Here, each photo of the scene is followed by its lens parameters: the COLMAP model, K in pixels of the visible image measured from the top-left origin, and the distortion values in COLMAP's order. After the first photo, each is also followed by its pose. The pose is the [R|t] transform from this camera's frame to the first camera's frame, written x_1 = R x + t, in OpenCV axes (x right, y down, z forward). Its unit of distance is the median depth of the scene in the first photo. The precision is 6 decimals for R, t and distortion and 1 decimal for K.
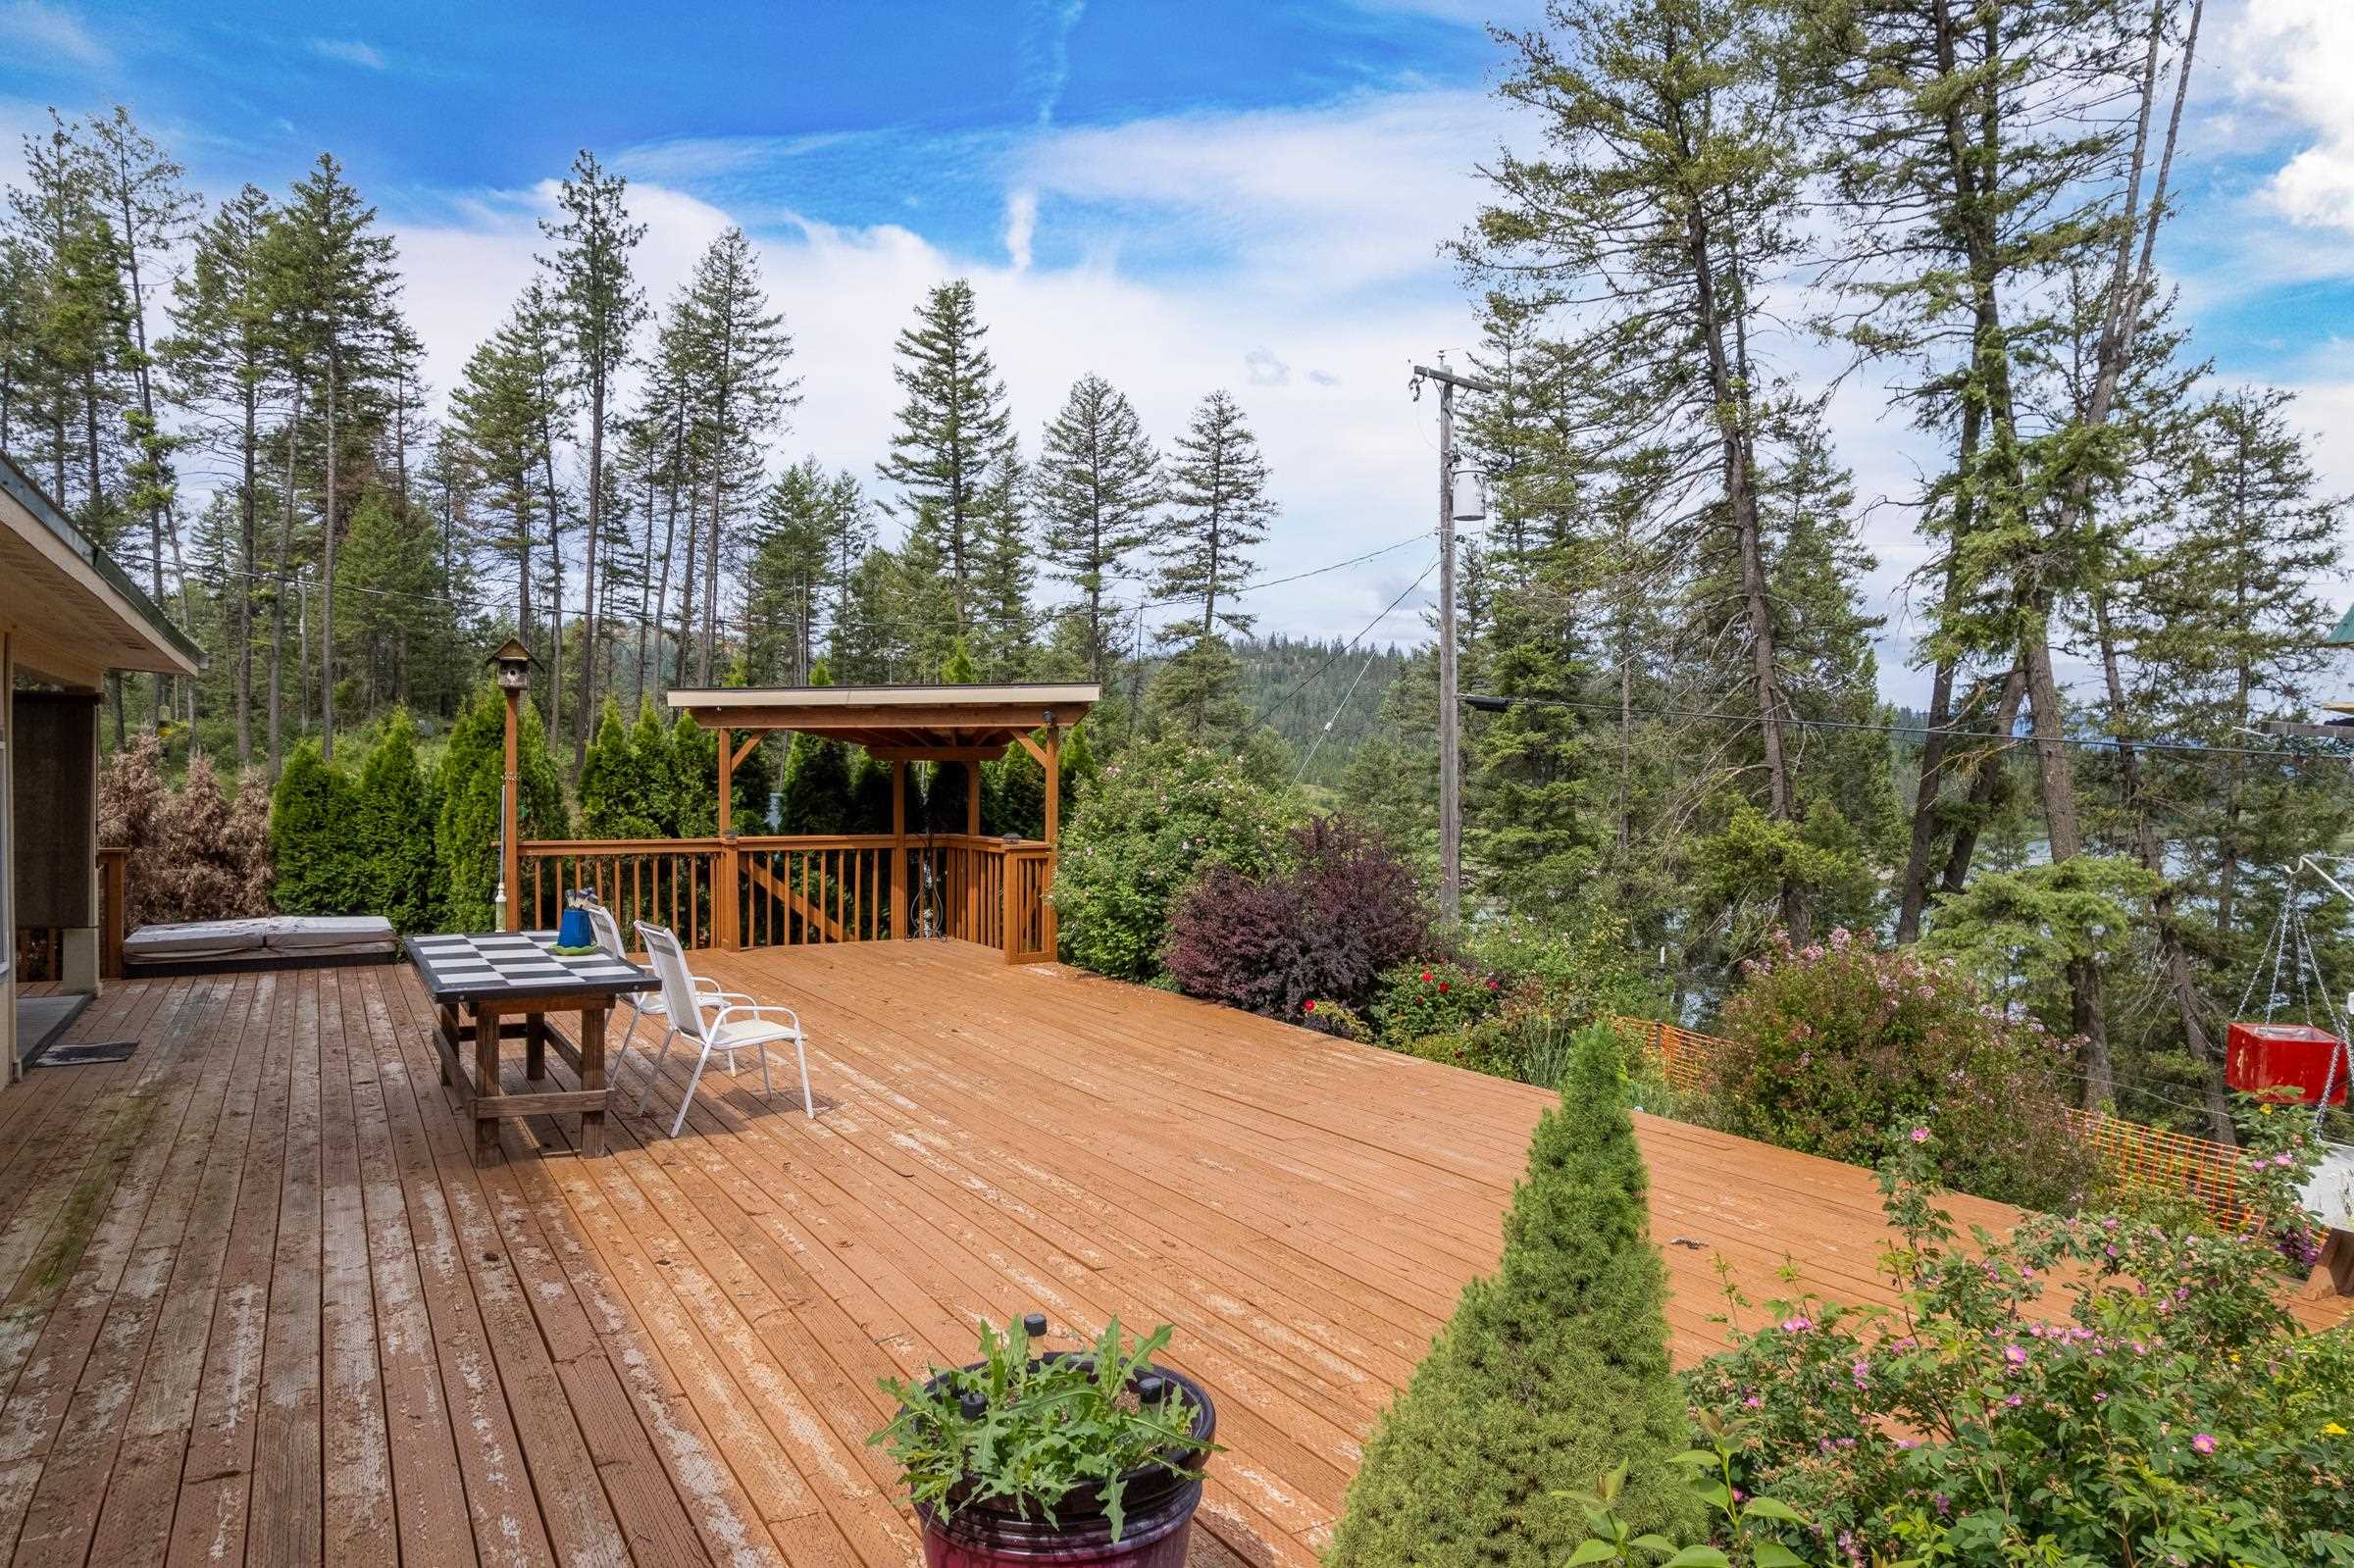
lens RADIAL K [[1501.5, 0, 1179.9], [0, 1501.5, 775.5], [0, 0, 1]] dist [-0.072939, 0.057346]
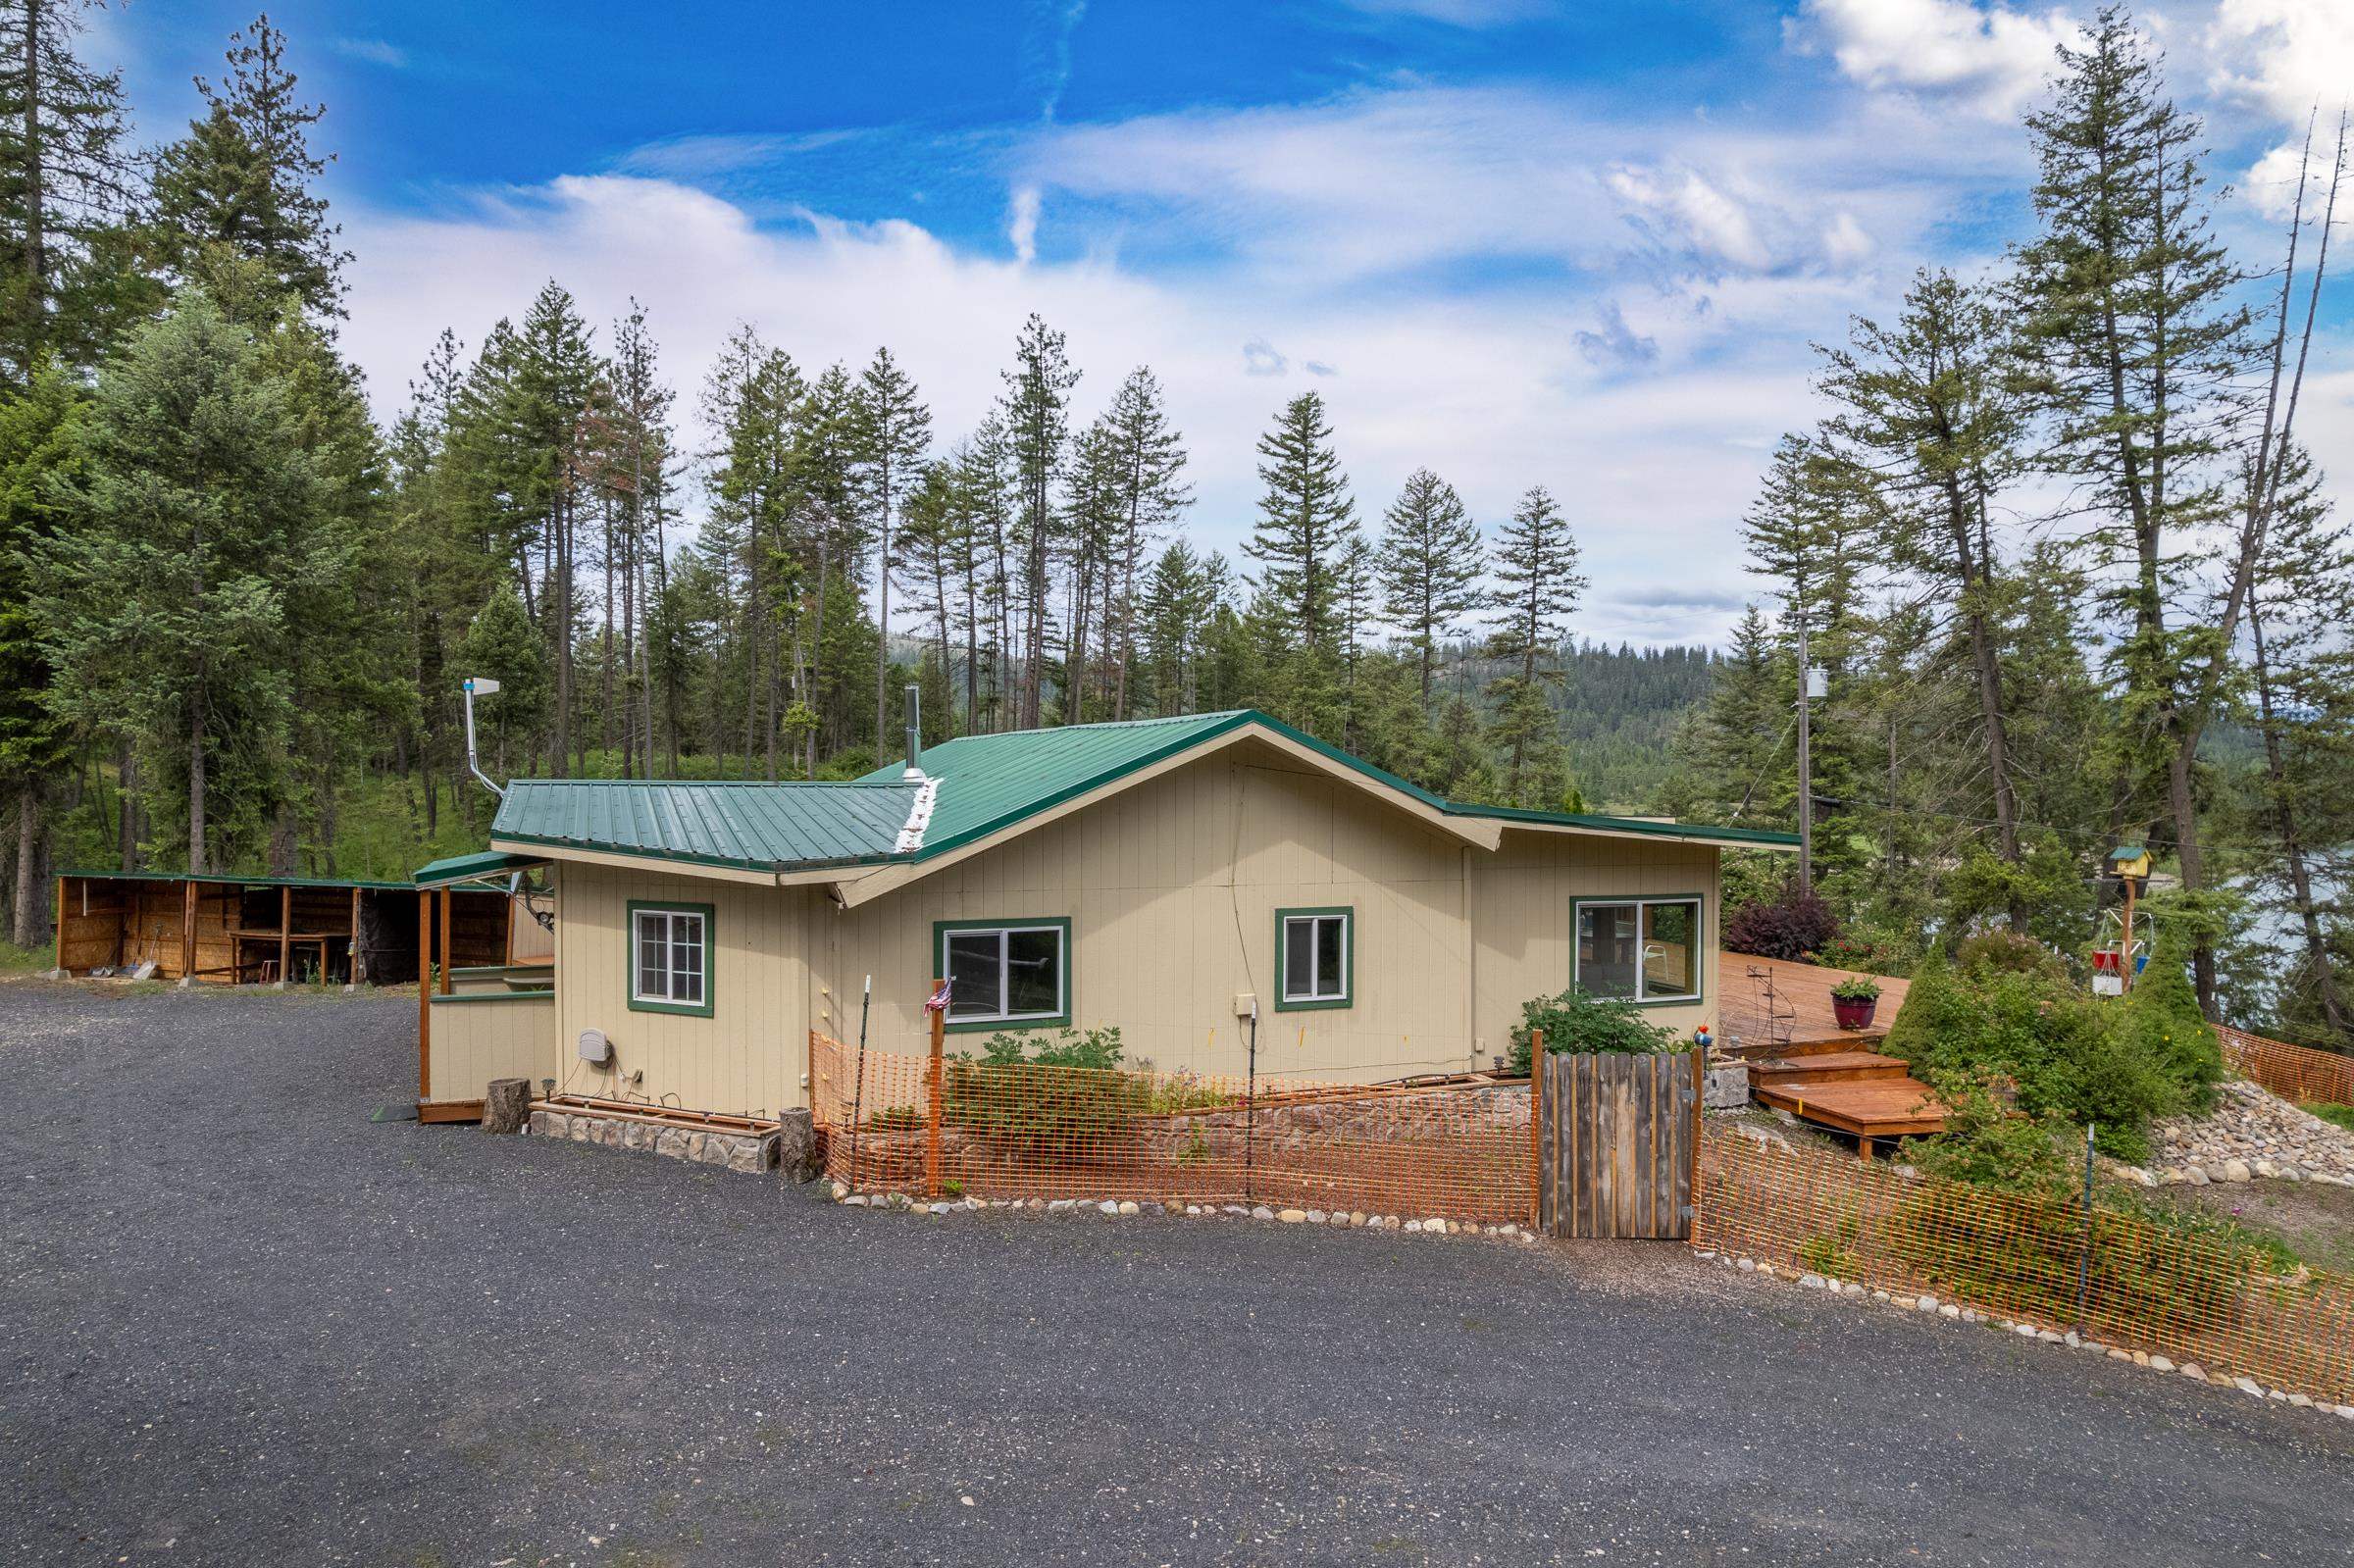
lens RADIAL K [[1501.5, 0, 1179.9], [0, 1501.5, 775.5], [0, 0, 1]] dist [-0.072939, 0.057346]
pose [[0.989130, -0.000422, -0.147045, -0.078273], [0.000323, 1.000000, -0.000699, -0.020798], [0.147045, 0.000644, 0.989130, -0.227181]]
